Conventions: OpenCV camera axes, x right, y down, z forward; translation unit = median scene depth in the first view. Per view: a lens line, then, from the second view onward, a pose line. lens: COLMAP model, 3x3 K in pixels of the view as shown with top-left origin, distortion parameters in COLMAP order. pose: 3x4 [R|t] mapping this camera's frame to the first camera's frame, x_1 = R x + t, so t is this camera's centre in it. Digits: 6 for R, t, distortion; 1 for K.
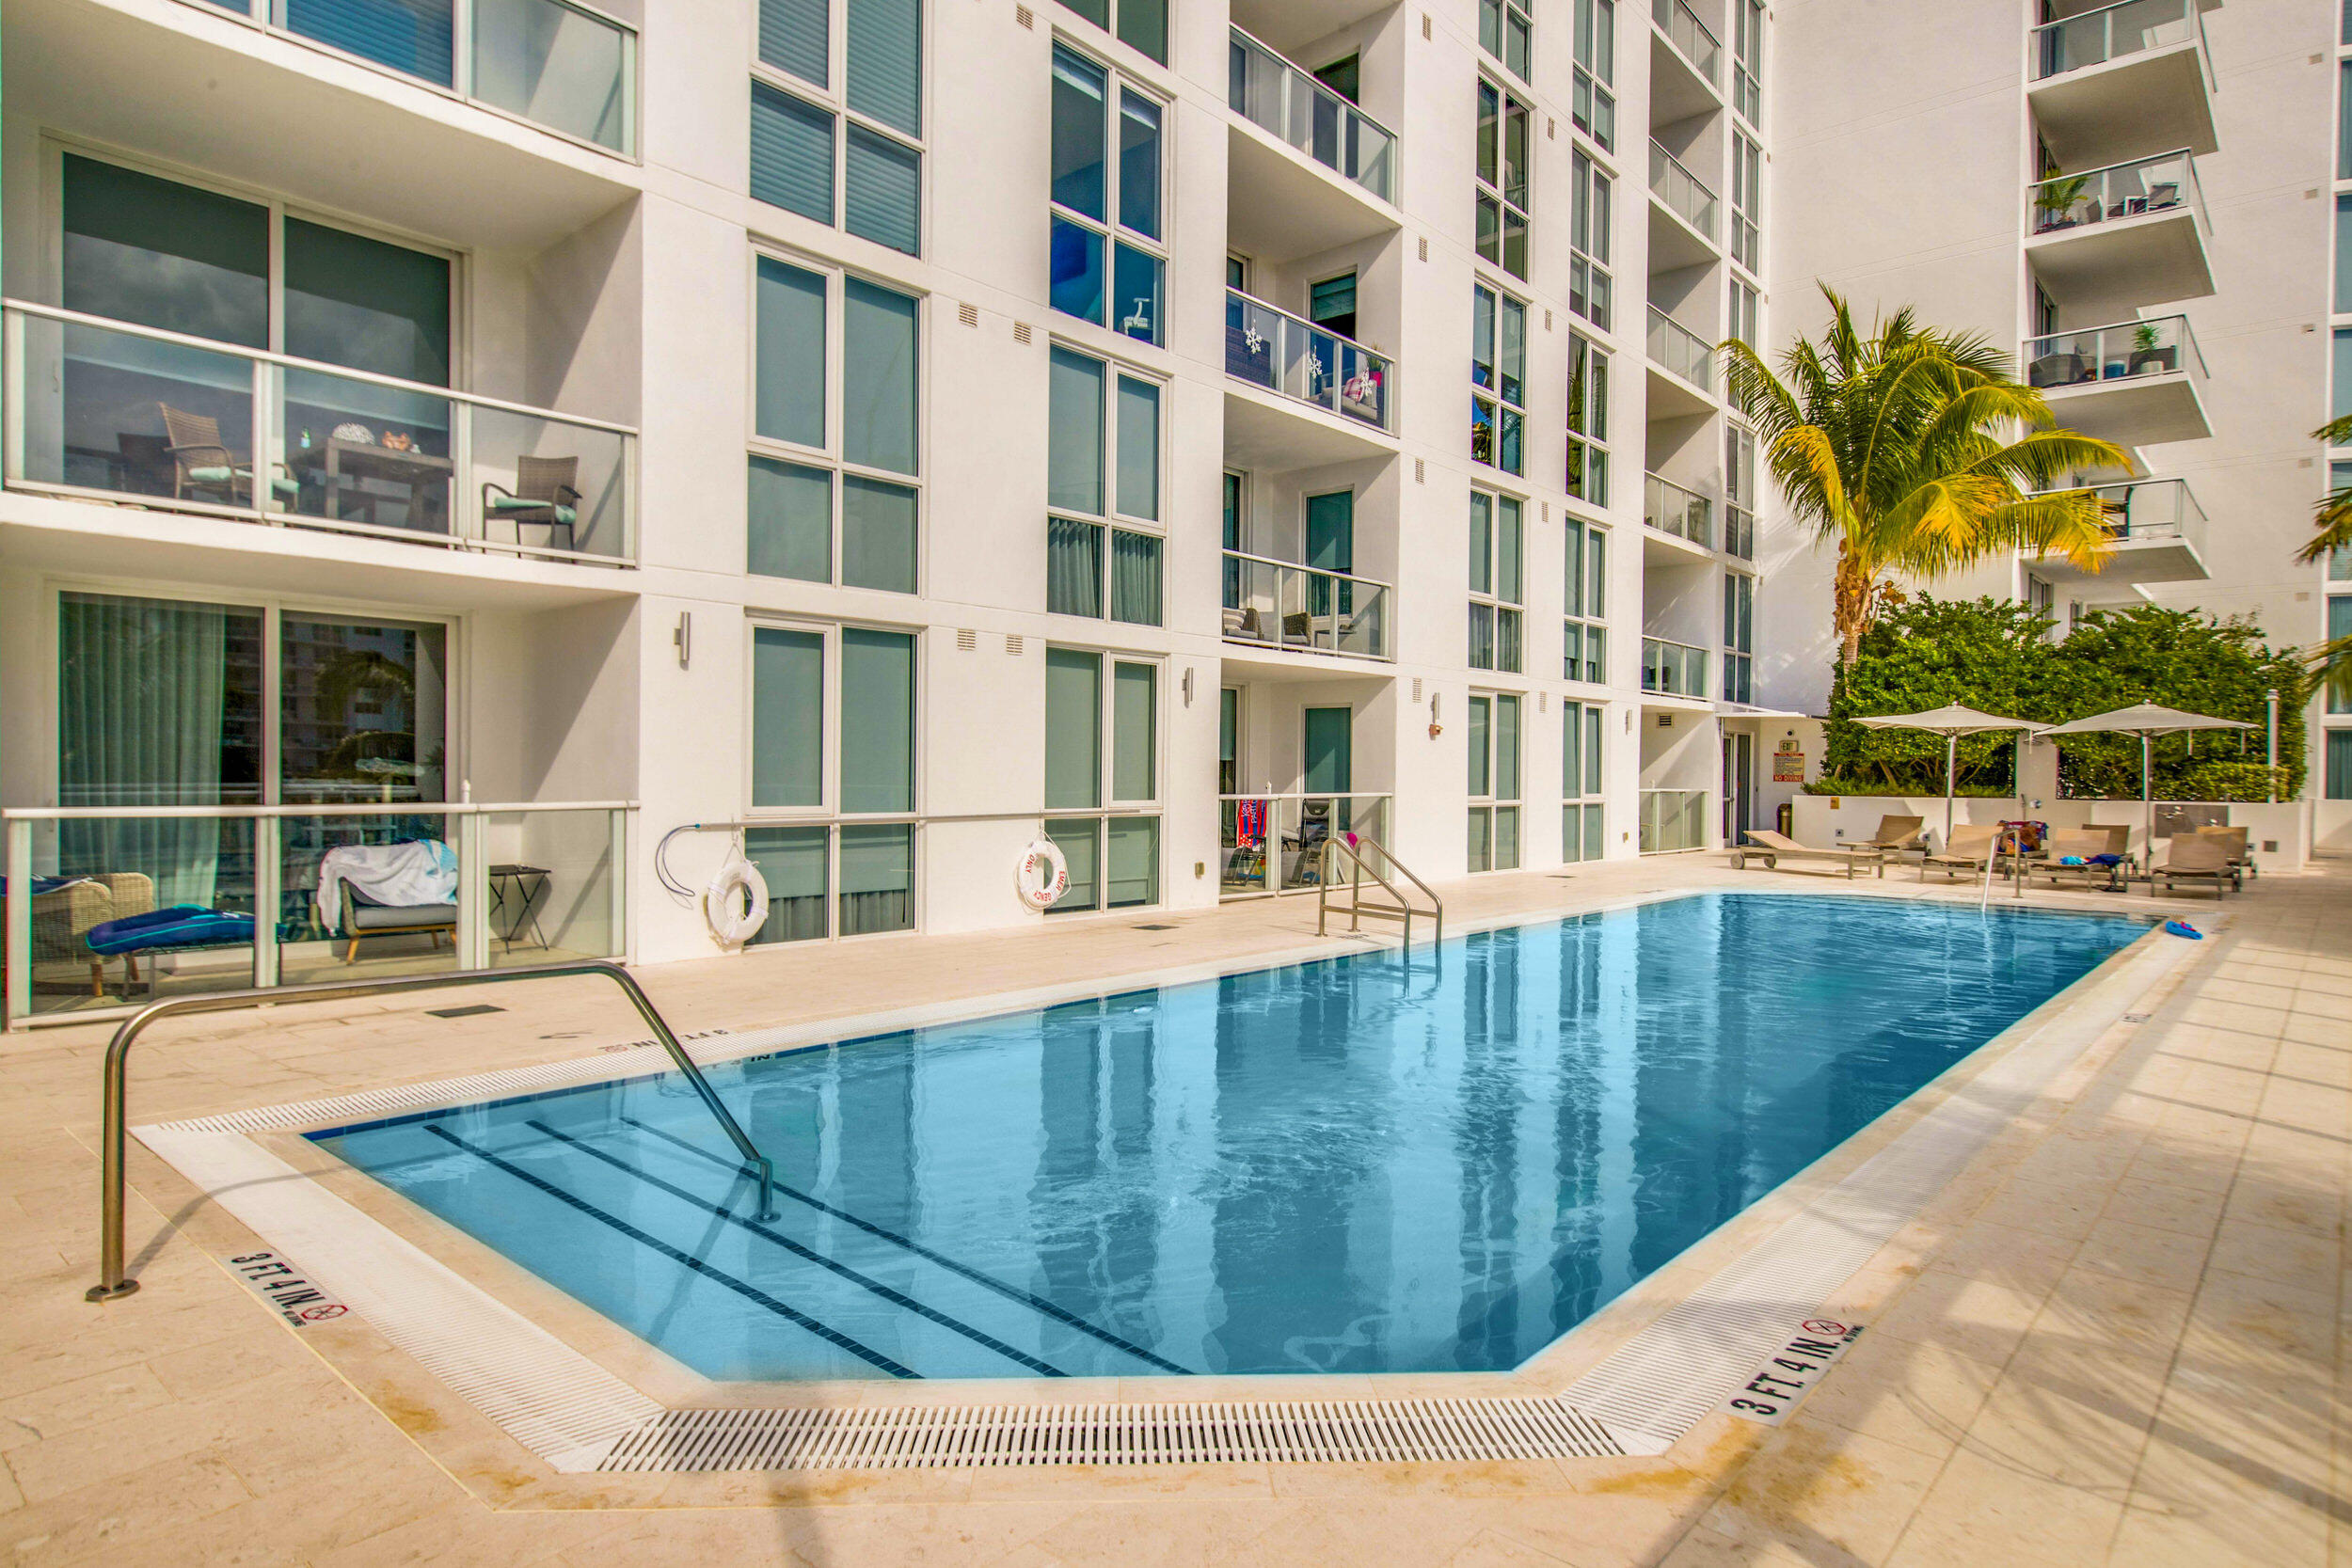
lens RADIAL K [[1353.0, 0, 1182.3], [0, 1353.0, 776.1], [0, 0, 1]] dist [-0.005057, -0.000741]
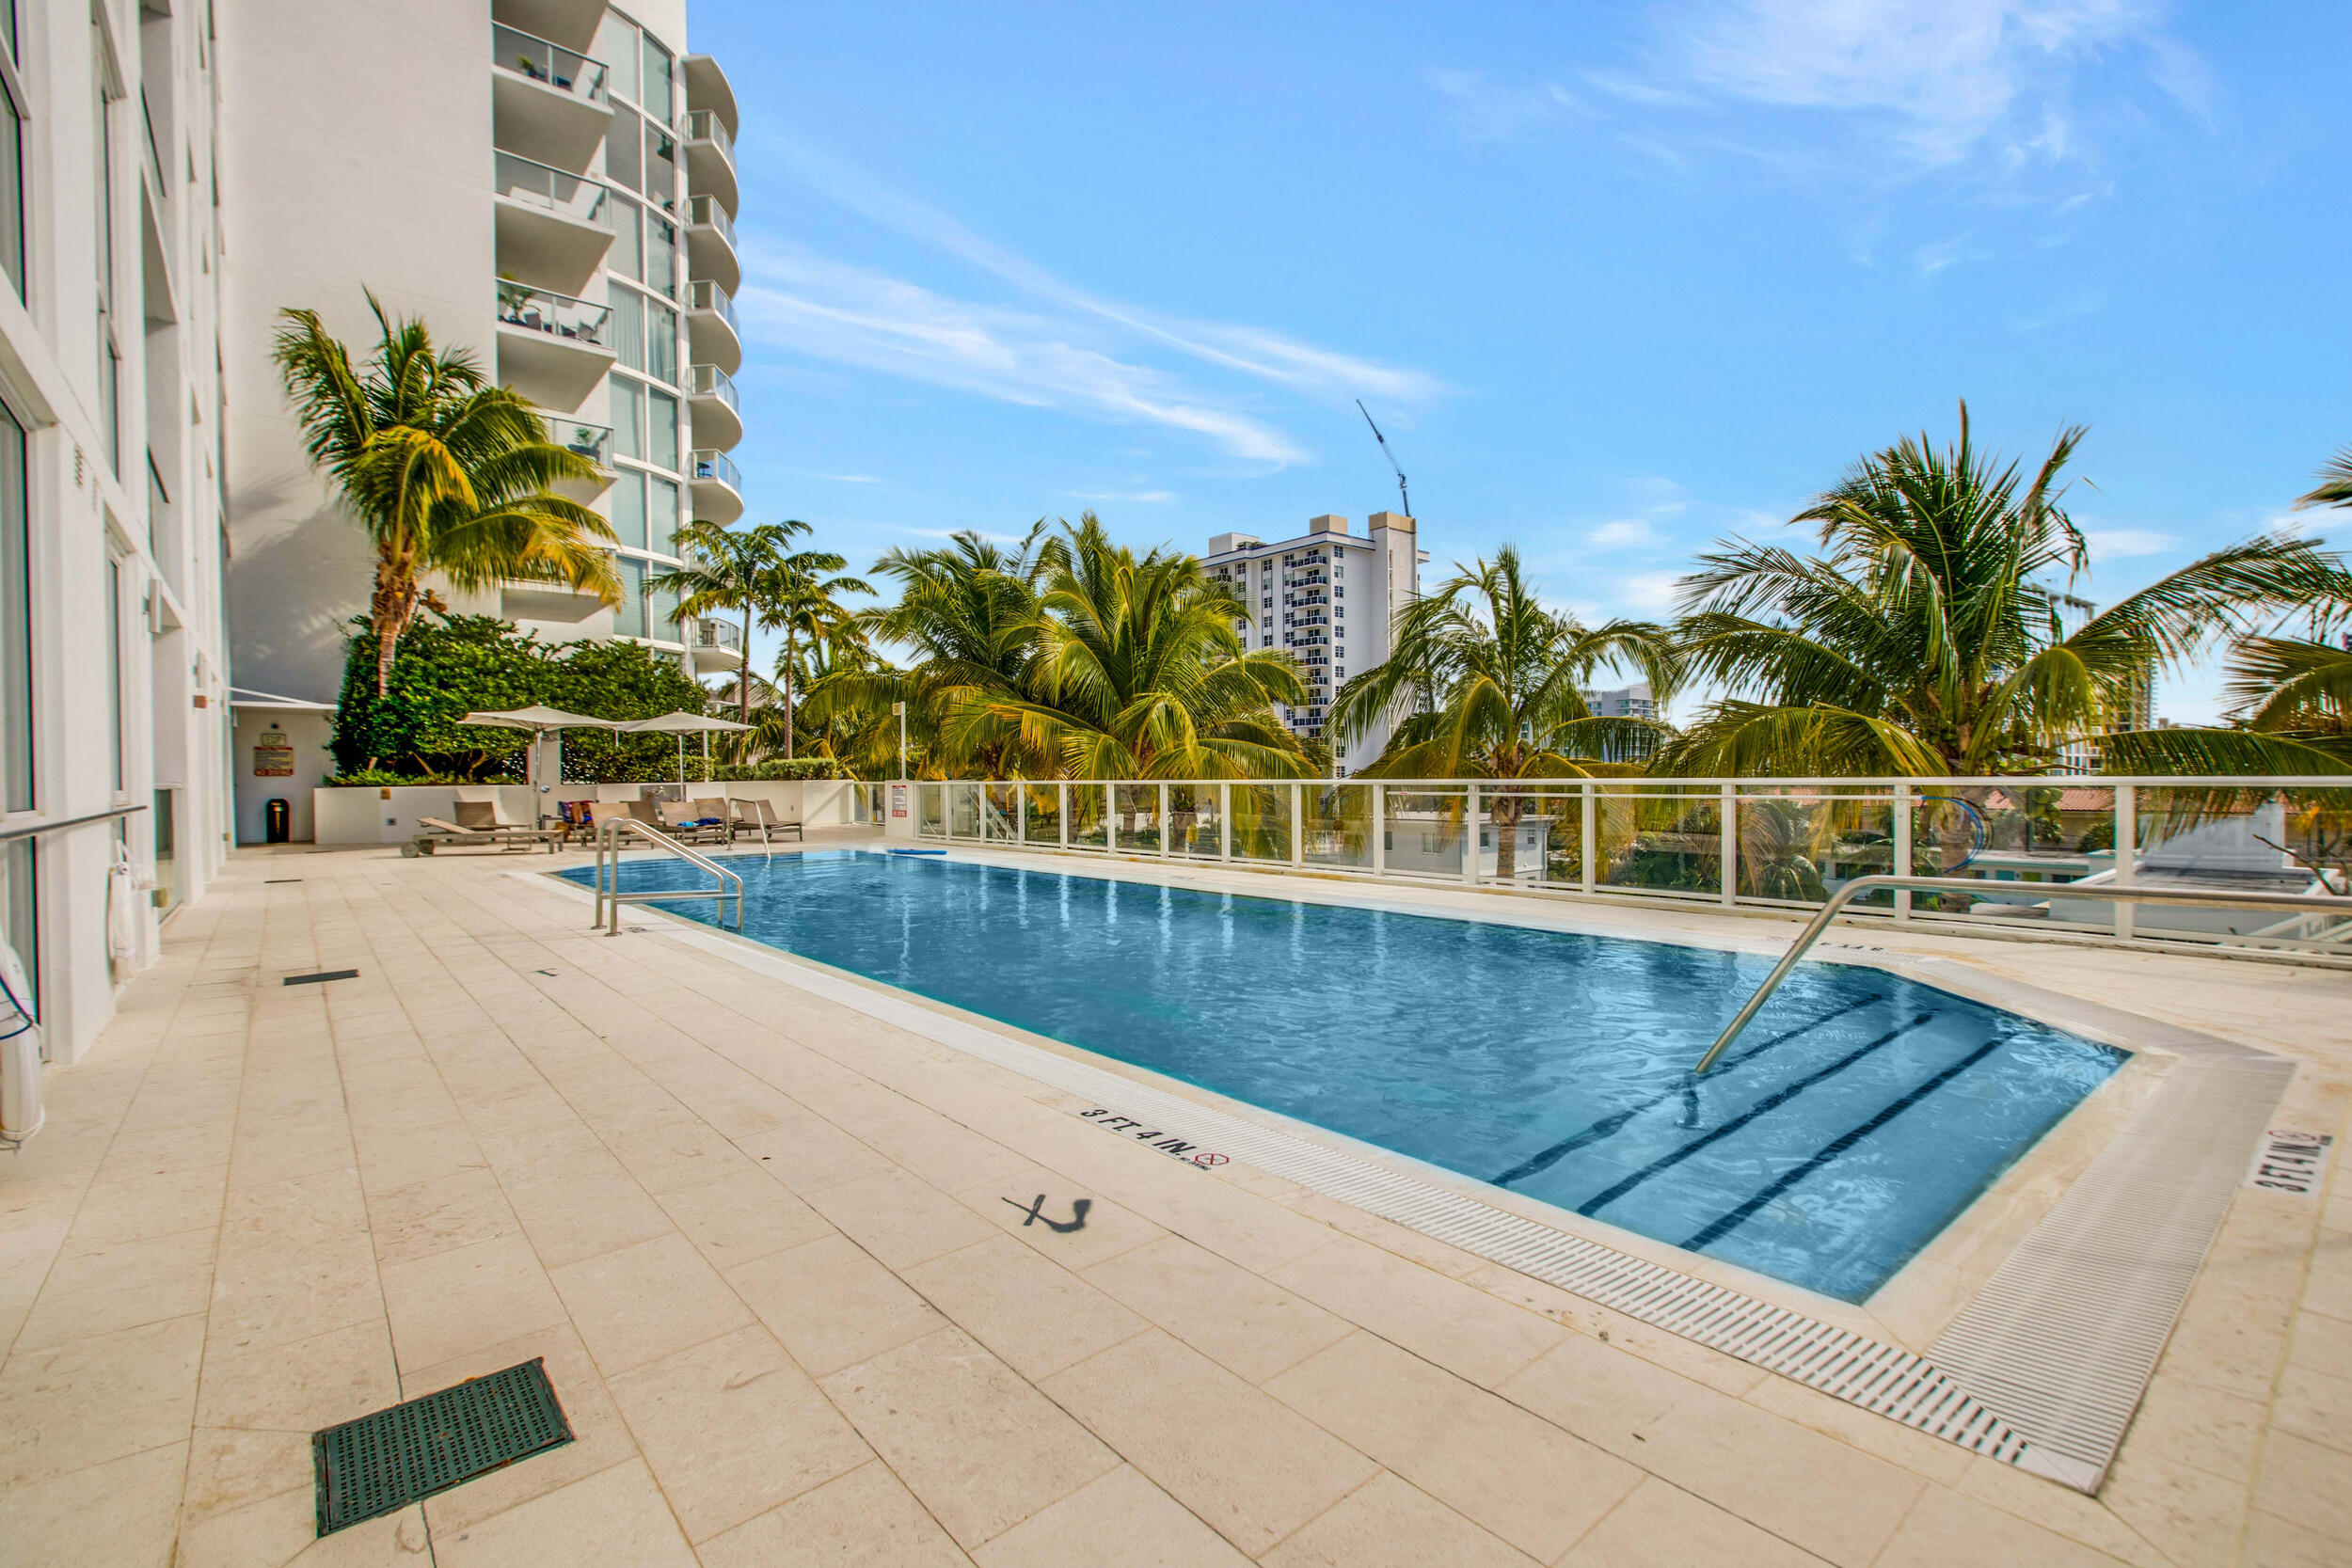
lens RADIAL K [[1078.3, 0, 1182.8], [0, 1078.3, 791.5], [0, 0, 1]] dist [0.000270, -0.000184]
pose [[0.159902, -0.027144, 0.986760, -0.251095], [0.016489, 0.999556, 0.024824, 0.007901], [-0.986995, 0.012301, 0.160278, 0.265084]]
